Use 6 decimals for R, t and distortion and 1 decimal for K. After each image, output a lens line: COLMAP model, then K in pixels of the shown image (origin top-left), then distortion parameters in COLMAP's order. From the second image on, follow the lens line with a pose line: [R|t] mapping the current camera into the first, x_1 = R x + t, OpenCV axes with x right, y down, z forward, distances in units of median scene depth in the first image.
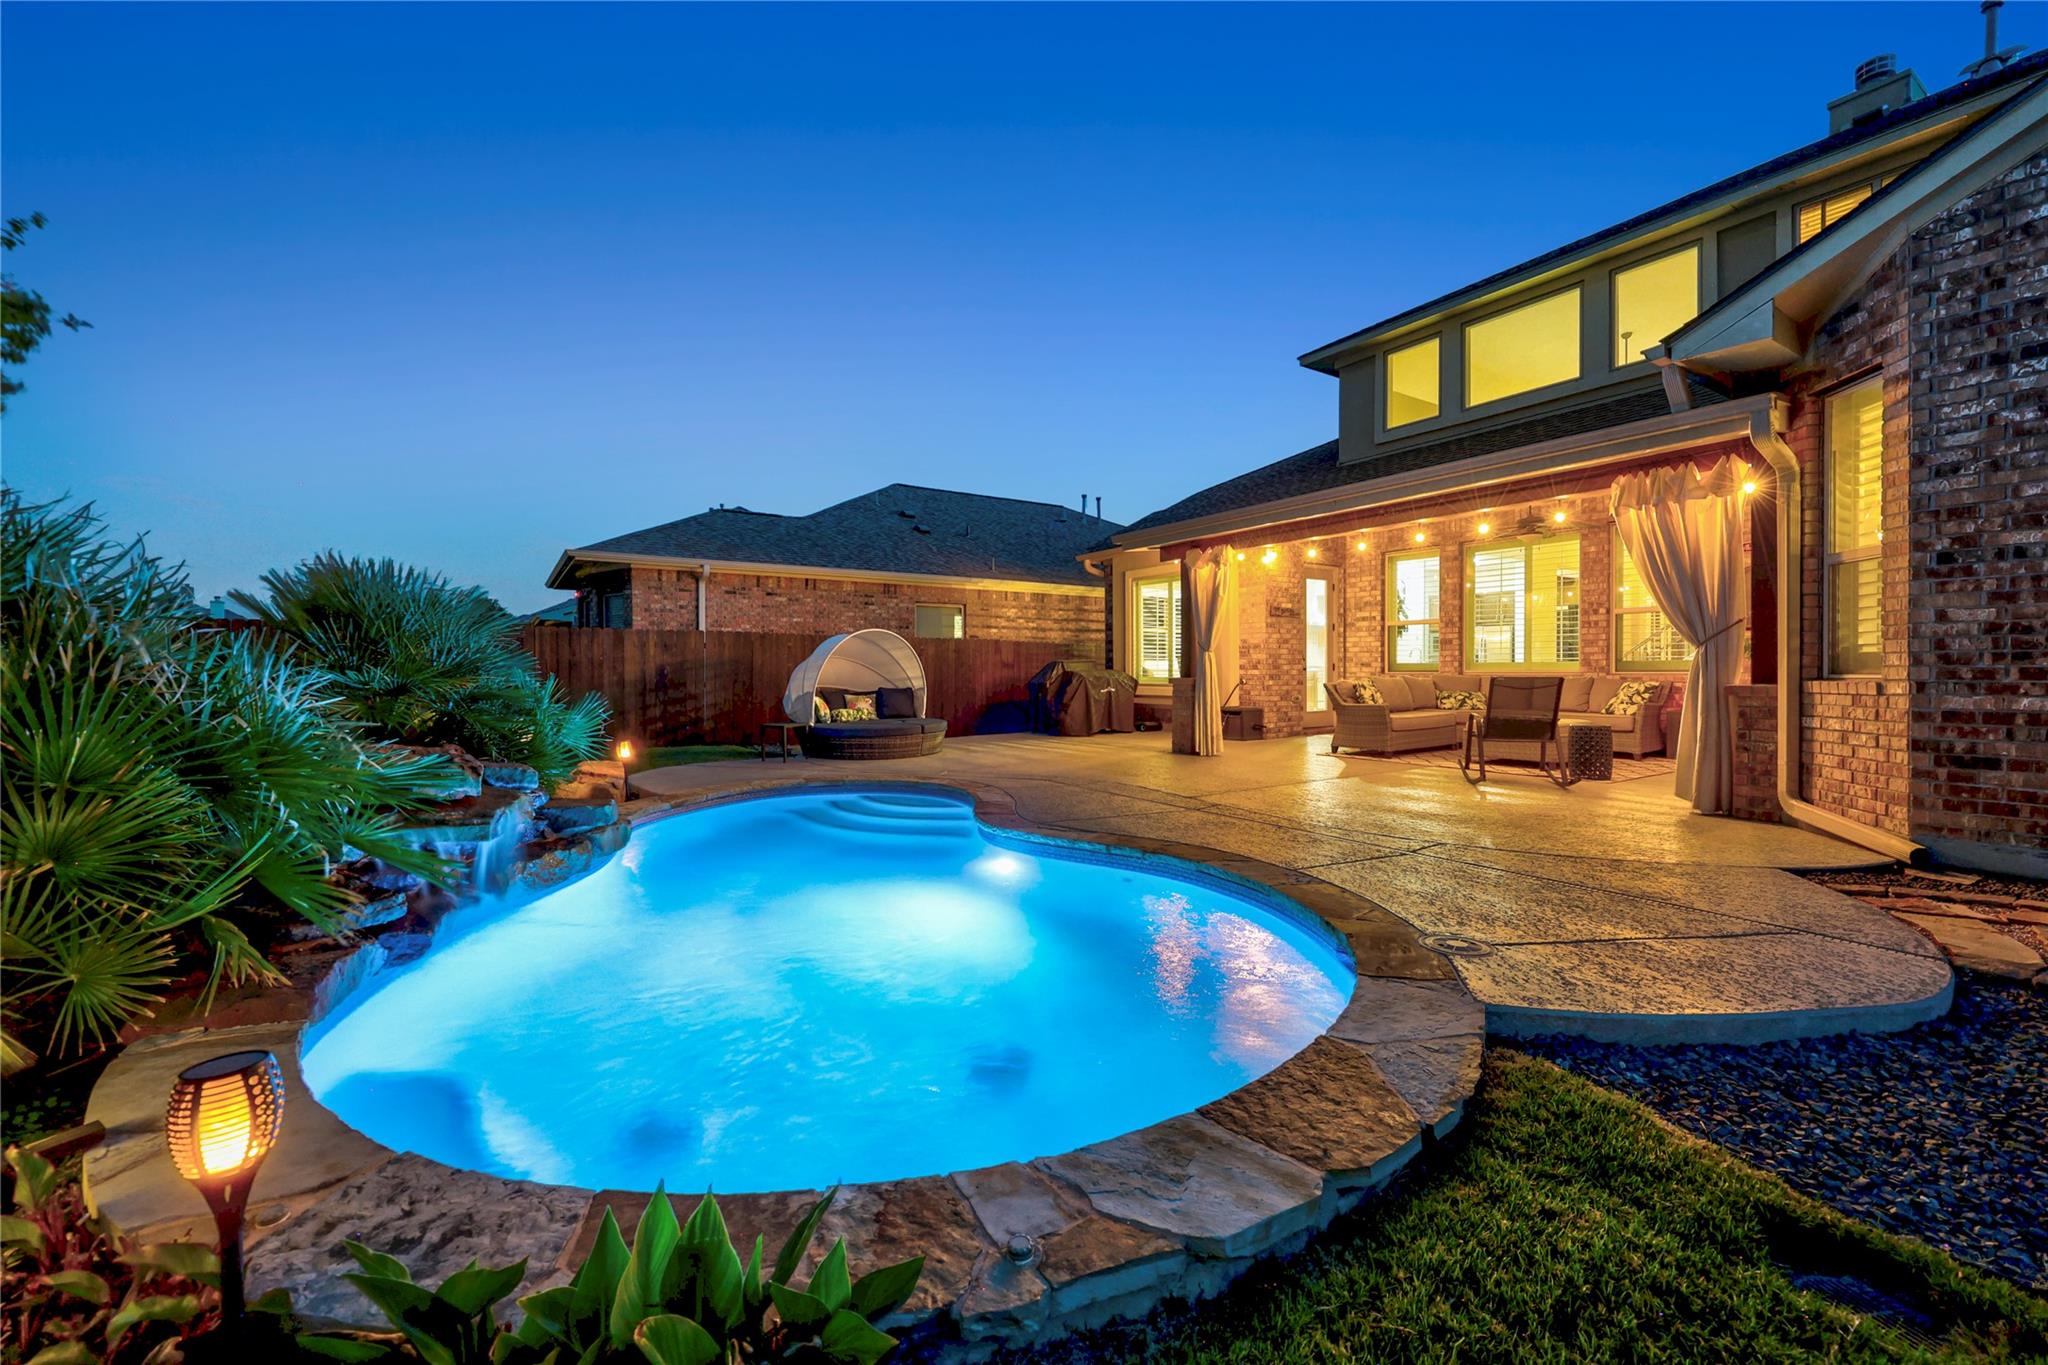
lens RADIAL K [[822.2, 0, 1011.9], [0, 822.2, 677.9], [0, 0, 1]] dist [-0.000607, 0.000586]
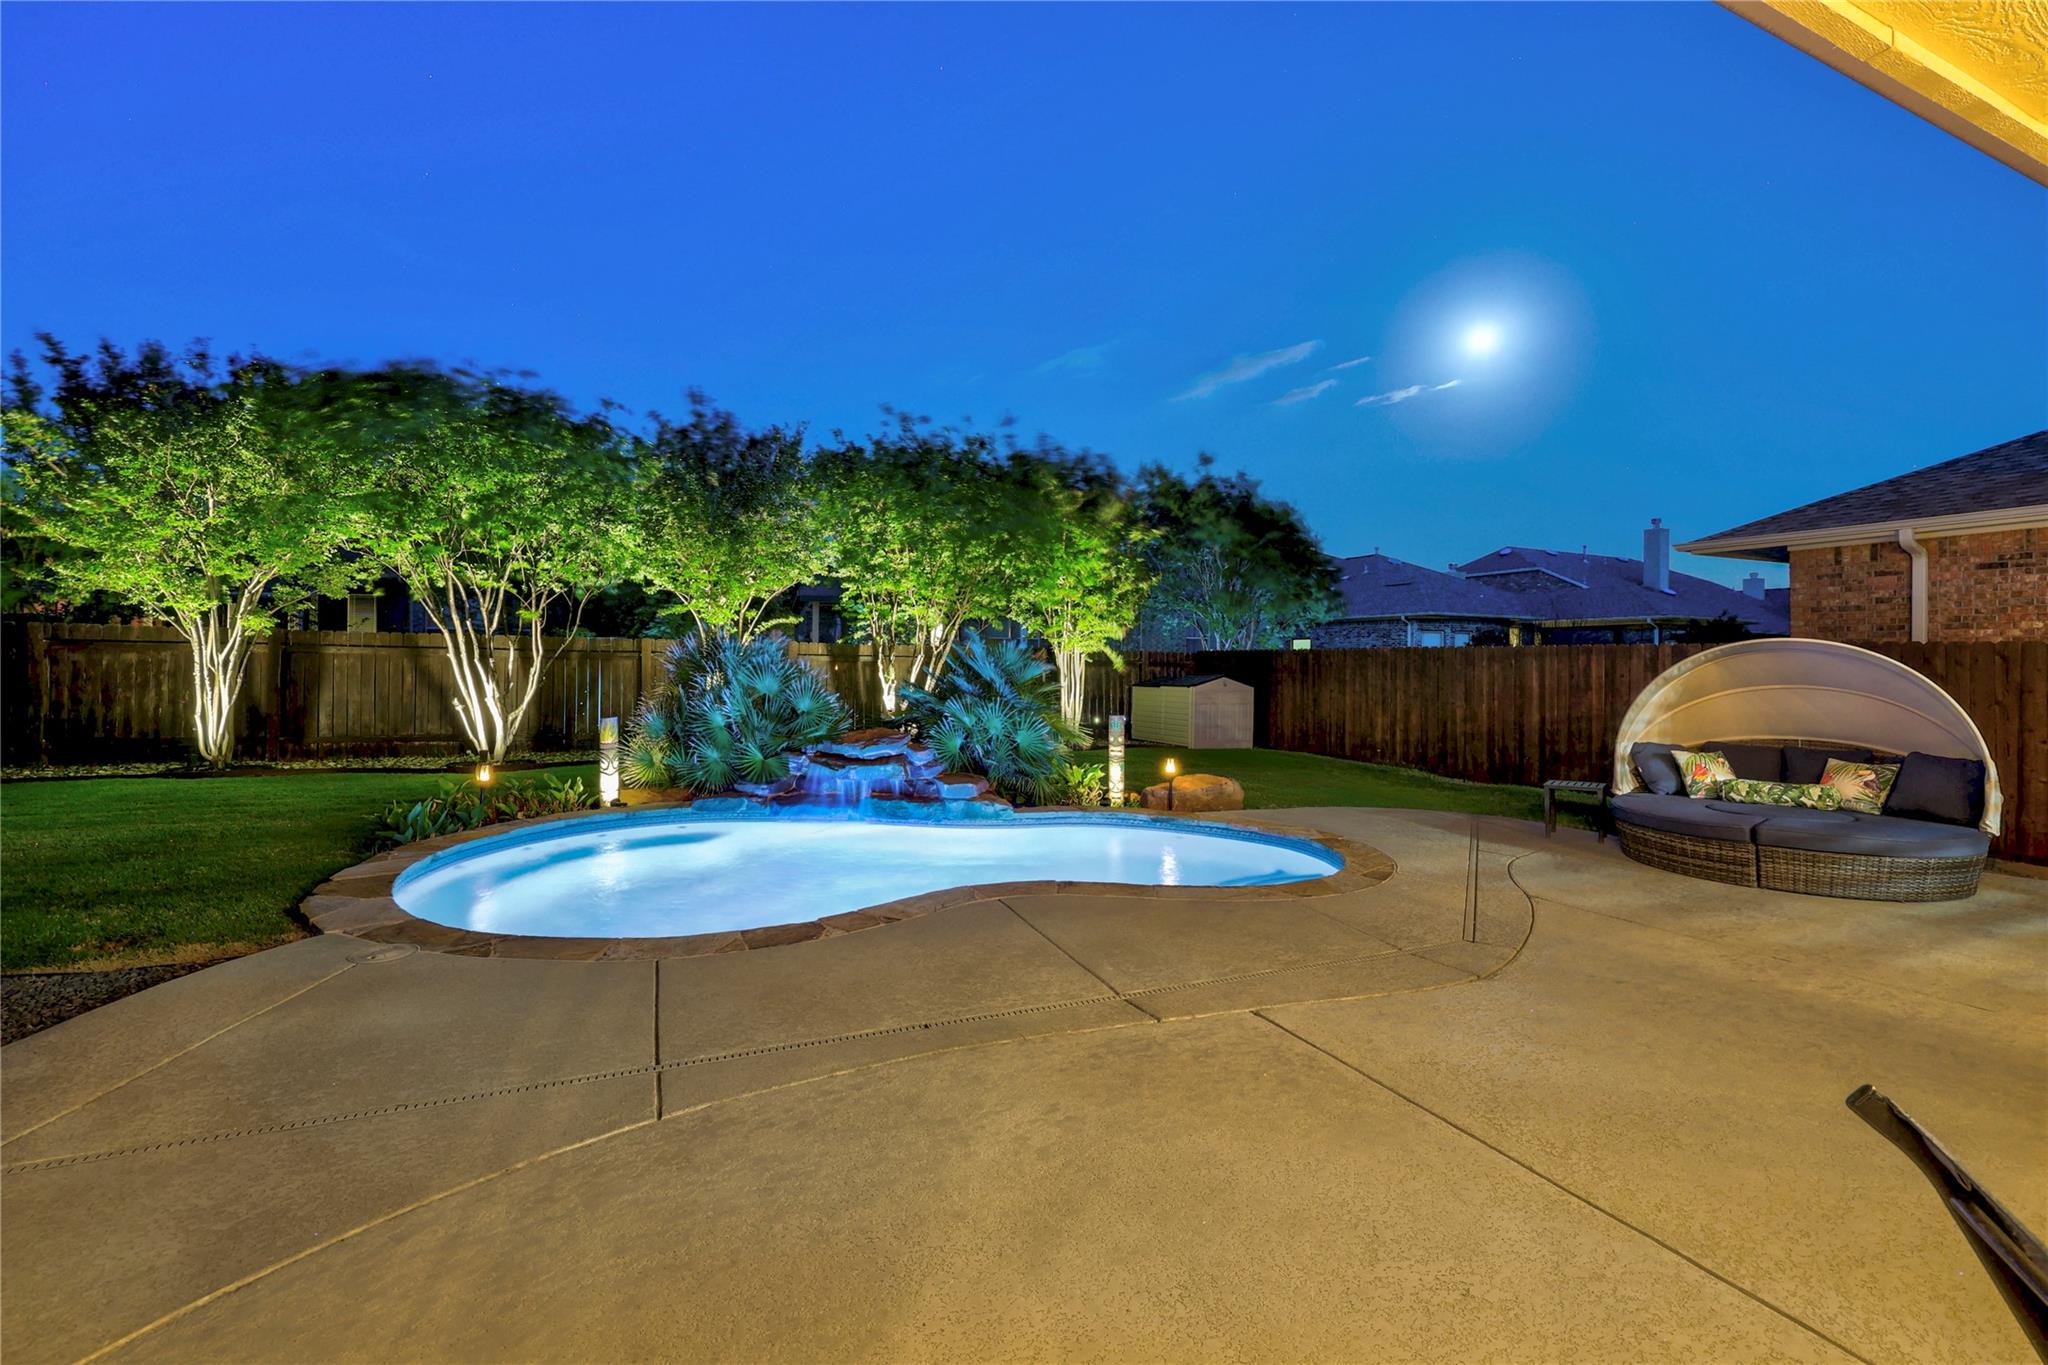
lens RADIAL K [[822.2, 0, 1005.8], [0, 822.2, 667.8], [0, 0, 1]] dist [-0.000607, 0.000586]
pose [[-0.153242, 0.002606, -0.988185, 0.474896], [-0.020384, 0.999775, 0.005797, -0.035479], [0.987978, 0.021031, -0.153154, 0.630677]]
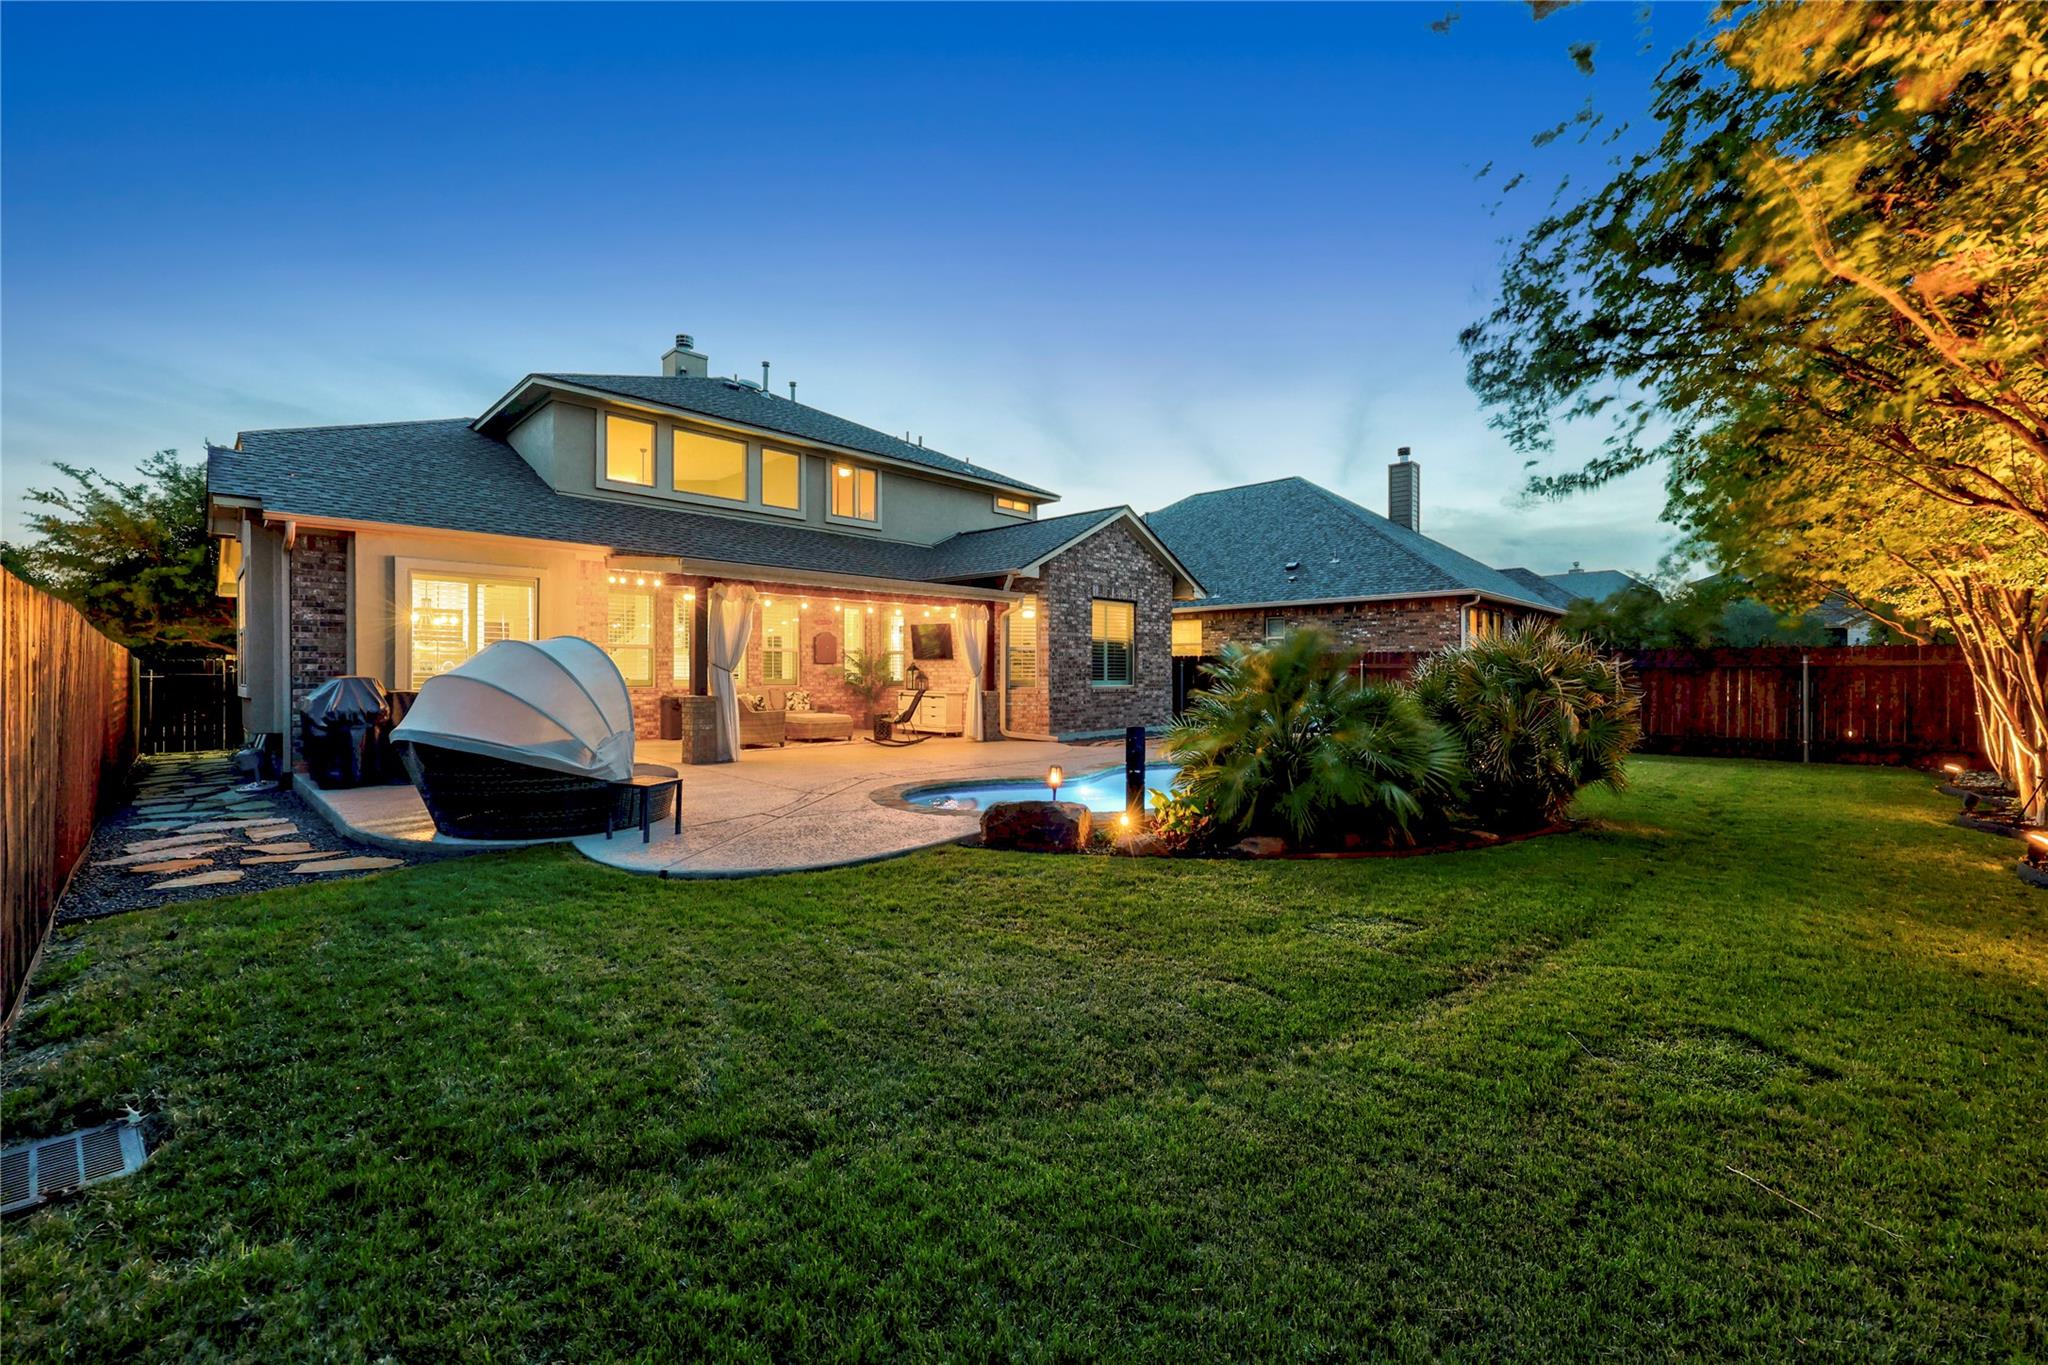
lens RADIAL K [[822.2, 0, 1028.7], [0, 822.2, 675.8], [0, 0, 1]] dist [-0.000607, 0.000586]
pose [[-0.234892, 0.000107, 0.972021, -0.970957], [0.007002, 0.999974, 0.001582, -0.025729], [-0.971996, 0.007177, -0.234887, 0.832236]]
